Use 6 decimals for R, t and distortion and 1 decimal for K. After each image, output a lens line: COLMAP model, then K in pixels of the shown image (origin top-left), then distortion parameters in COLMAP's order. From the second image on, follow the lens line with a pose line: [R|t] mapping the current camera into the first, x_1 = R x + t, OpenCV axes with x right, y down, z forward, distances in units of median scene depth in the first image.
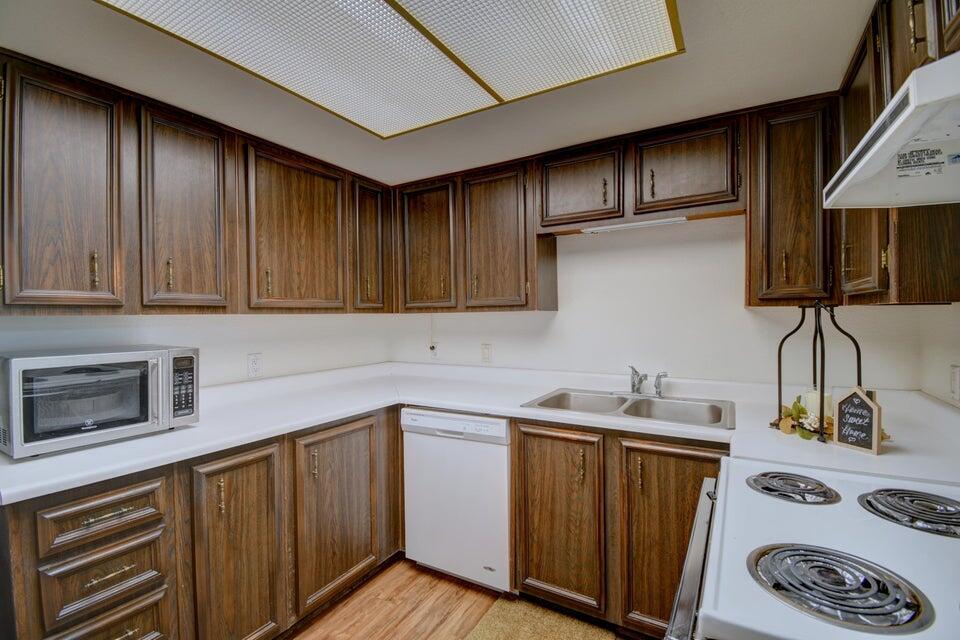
lens RADIAL K [[431.0, 0, 480.0], [0, 431.0, 320.0], [0, 0, 1]] dist [0.012567, -0.027683]
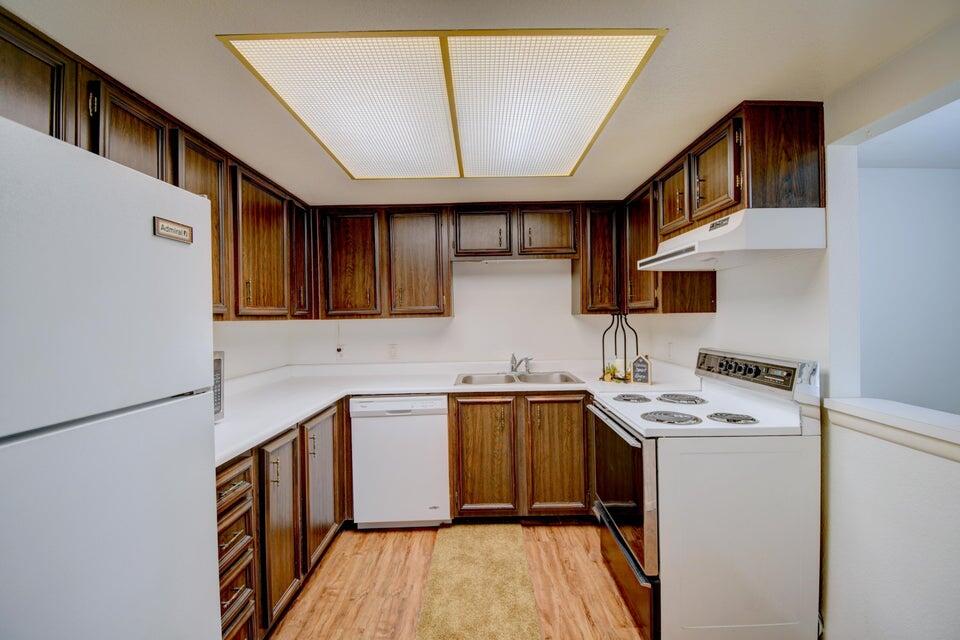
lens RADIAL K [[436.5, 0, 487.6], [0, 436.5, 321.4], [0, 0, 1]] dist [0.002652, 0.000186]
pose [[0.852881, -0.007406, 0.522053, -0.576617], [0.013130, 0.999887, -0.007264, 0.004343], [-0.521941, 0.013050, 0.852882, -0.280375]]
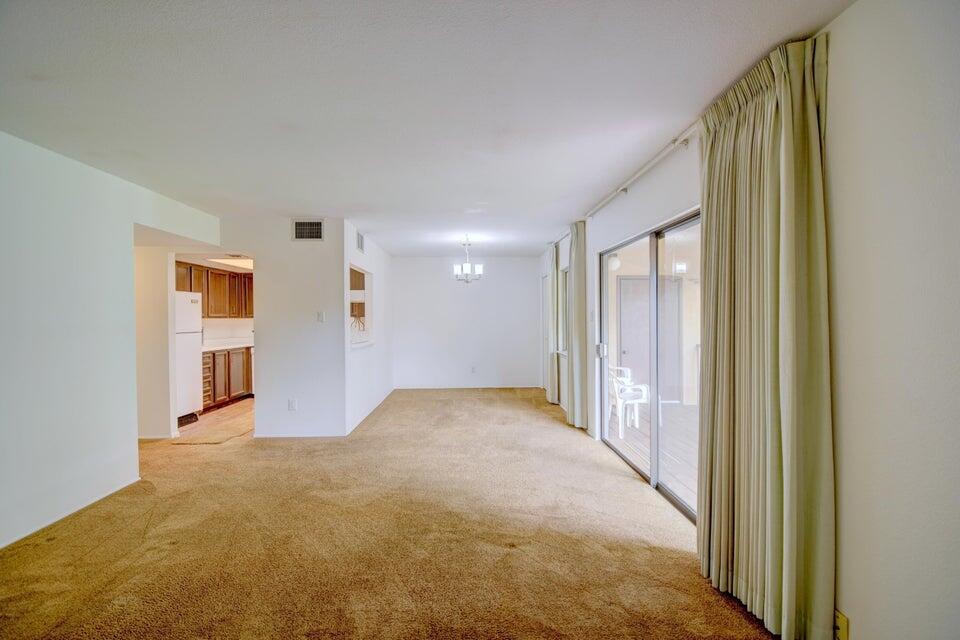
lens RADIAL K [[436.5, 0, 487.6], [0, 436.5, 321.4], [0, 0, 1]] dist [0.002652, 0.000186]
pose [[0.832073, 0.003063, 0.554658, -0.621522], [0.000791, 0.999977, -0.006709, 0.037231], [-0.554666, 0.006022, 0.832051, -3.262127]]
